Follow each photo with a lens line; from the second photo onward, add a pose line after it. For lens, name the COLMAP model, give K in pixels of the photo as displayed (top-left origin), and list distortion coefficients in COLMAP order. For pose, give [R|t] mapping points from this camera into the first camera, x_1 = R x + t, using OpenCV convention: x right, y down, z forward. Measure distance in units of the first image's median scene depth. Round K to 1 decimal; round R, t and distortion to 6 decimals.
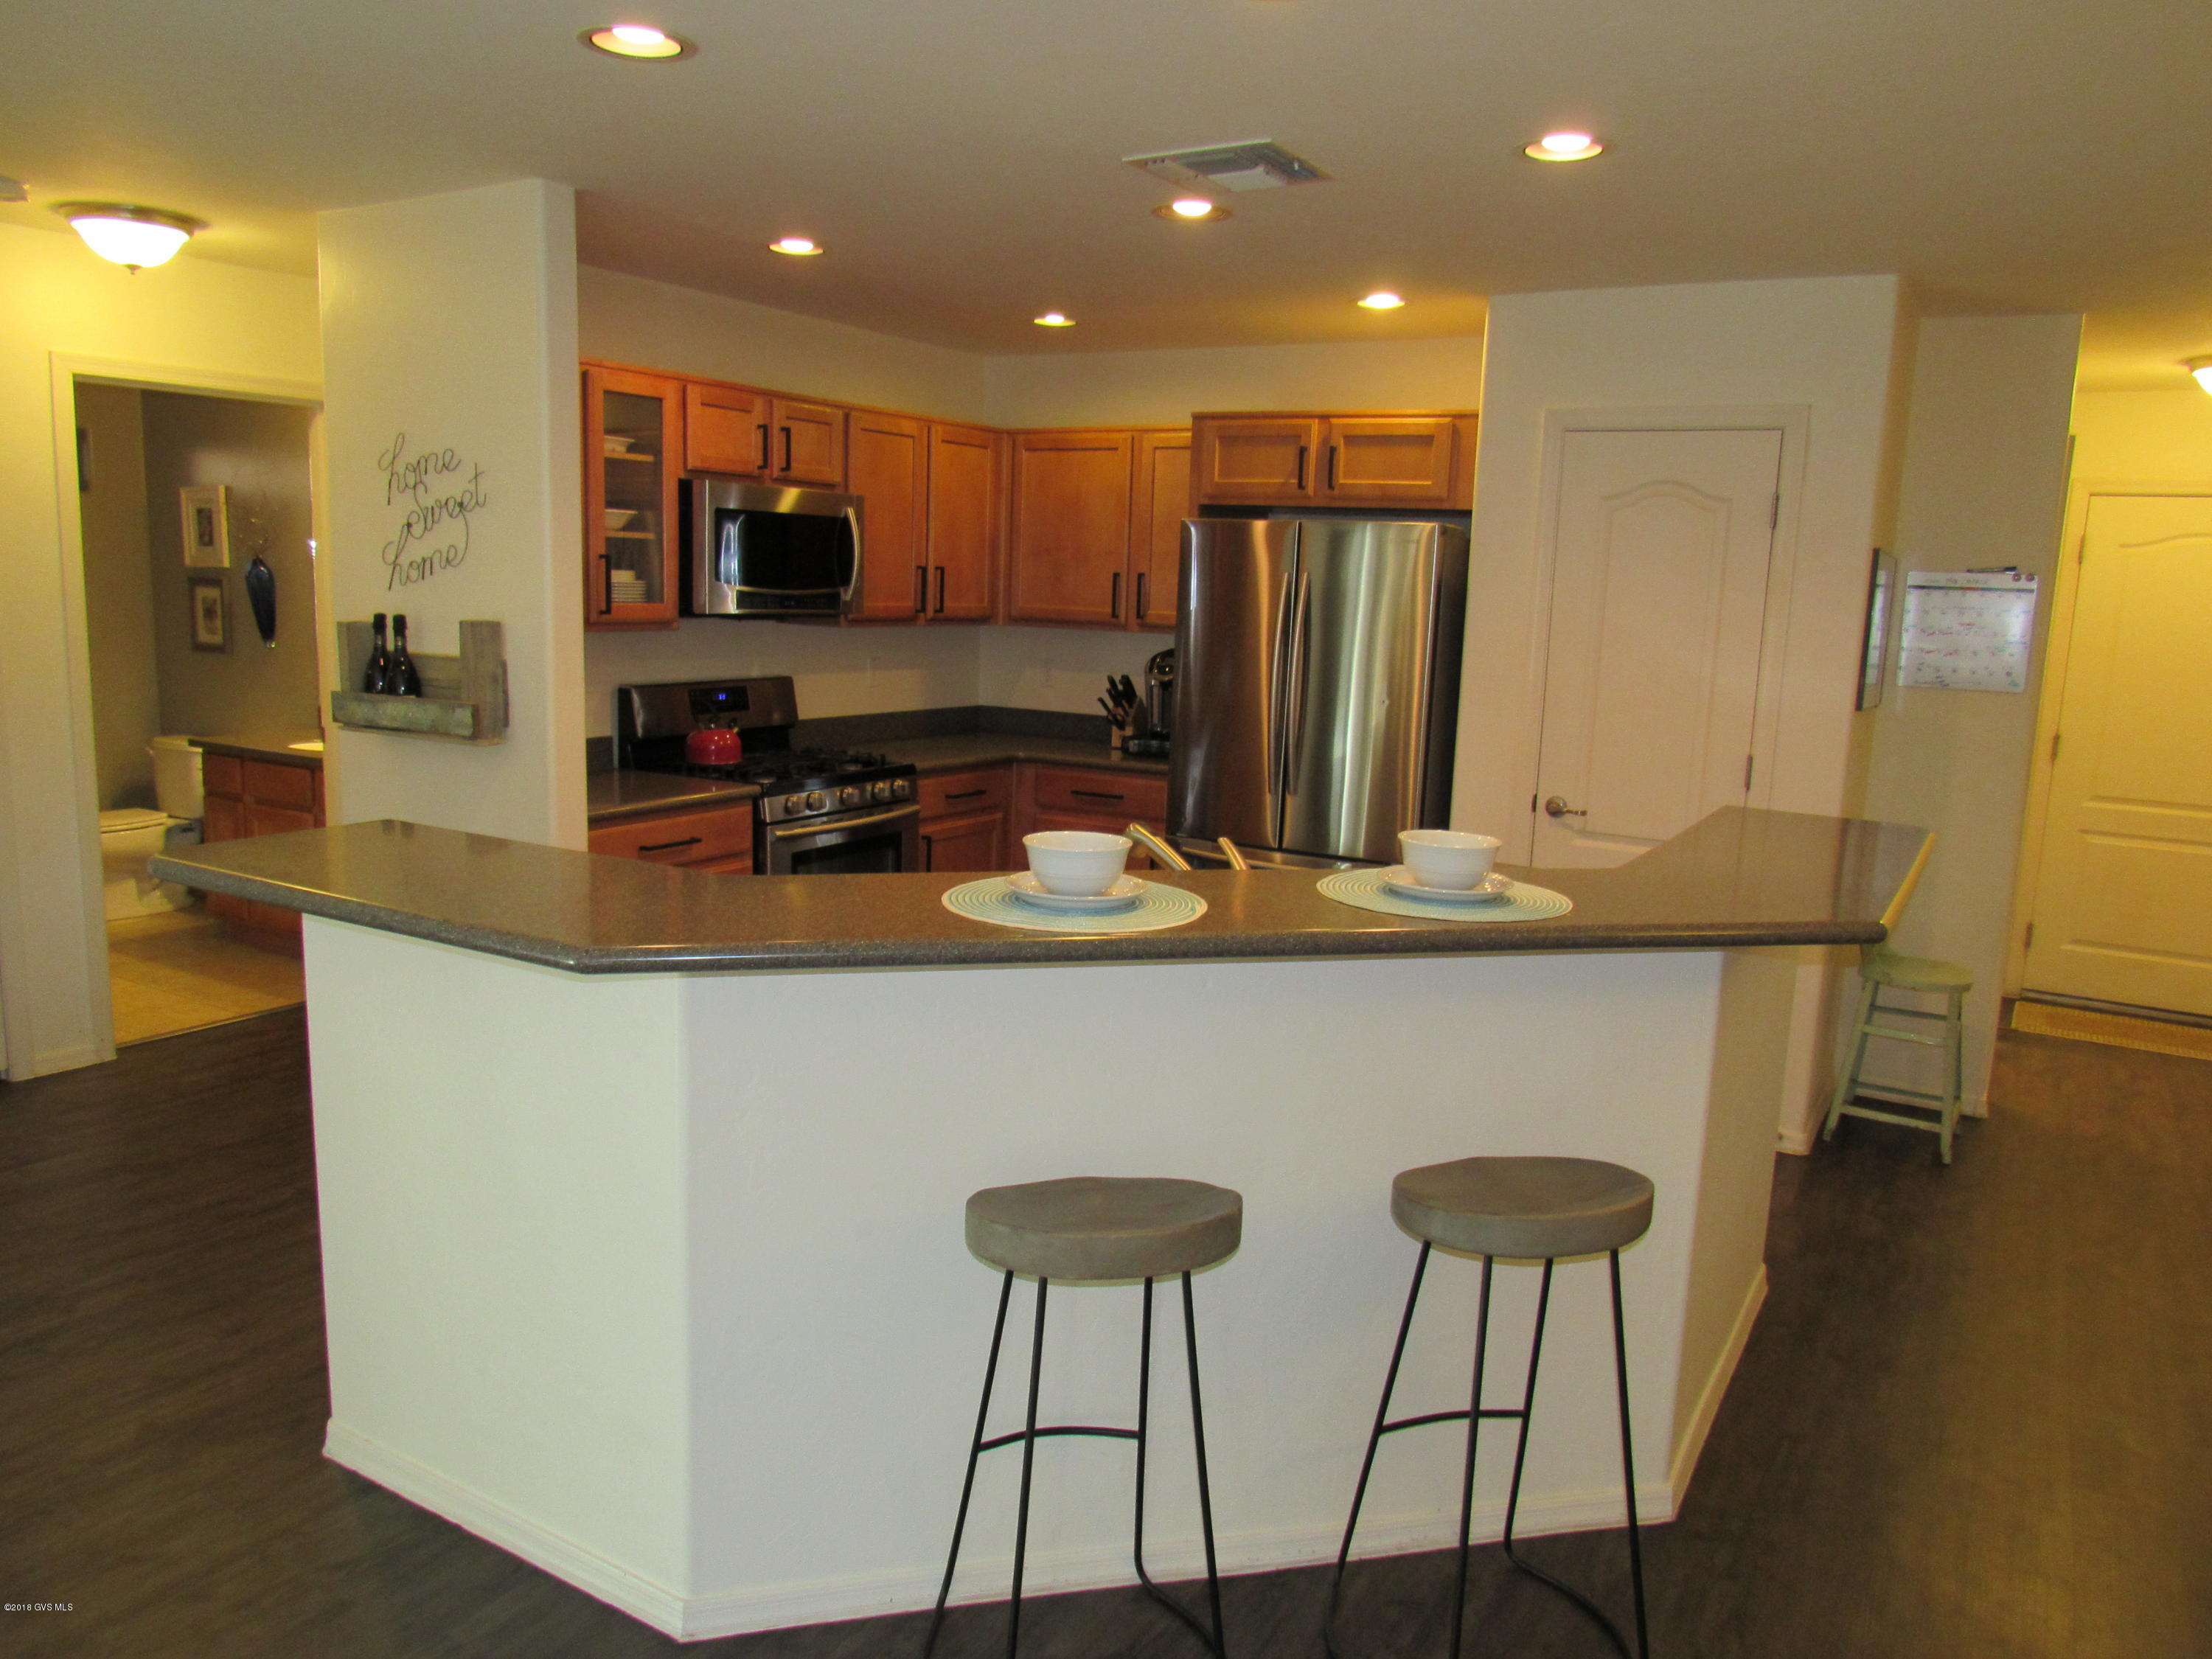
lens RADIAL K [[1585.2, 0, 1160.5], [0, 1585.2, 828.2], [0, 0, 1]] dist [-0.012511, 0.000520]
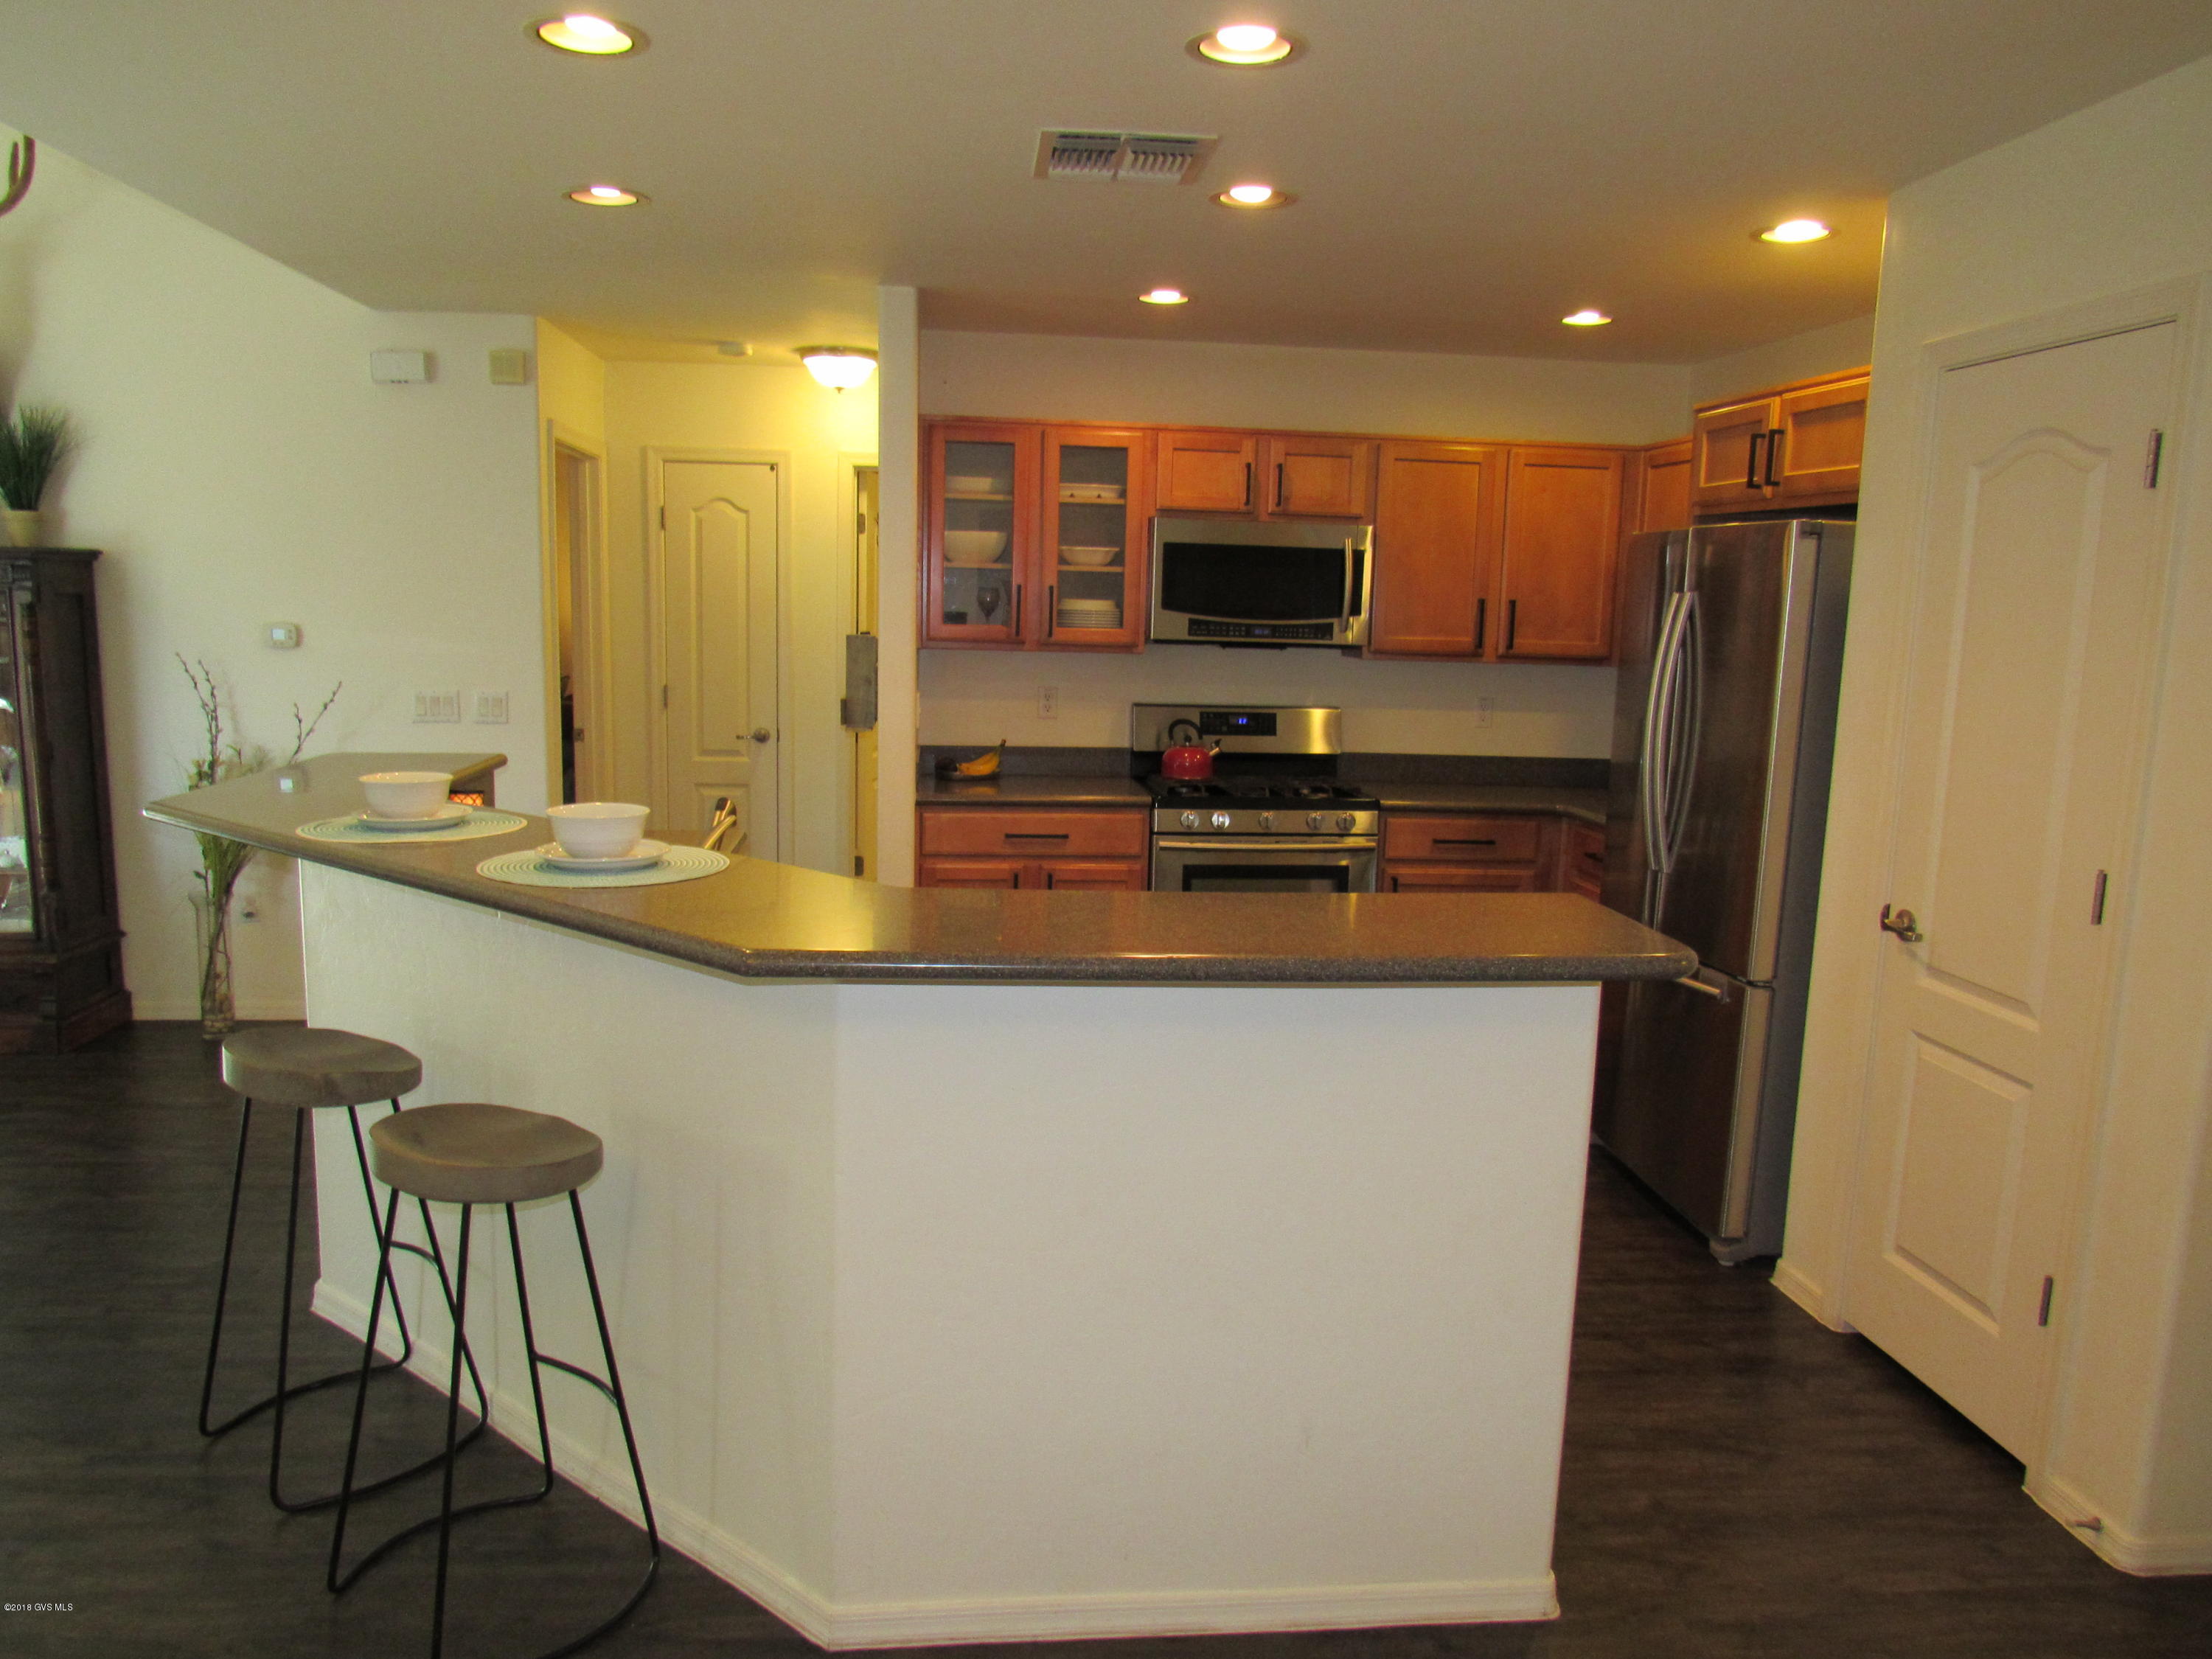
lens RADIAL K [[1585.2, 0, 1150.4], [0, 1585.2, 857.8], [0, 0, 1]] dist [-0.012511, 0.000520]
pose [[0.605146, 0.109897, -0.788493, 0.569401], [-0.133499, 0.990410, 0.035583, -0.022897], [0.784842, 0.083730, 0.614013, 0.319509]]
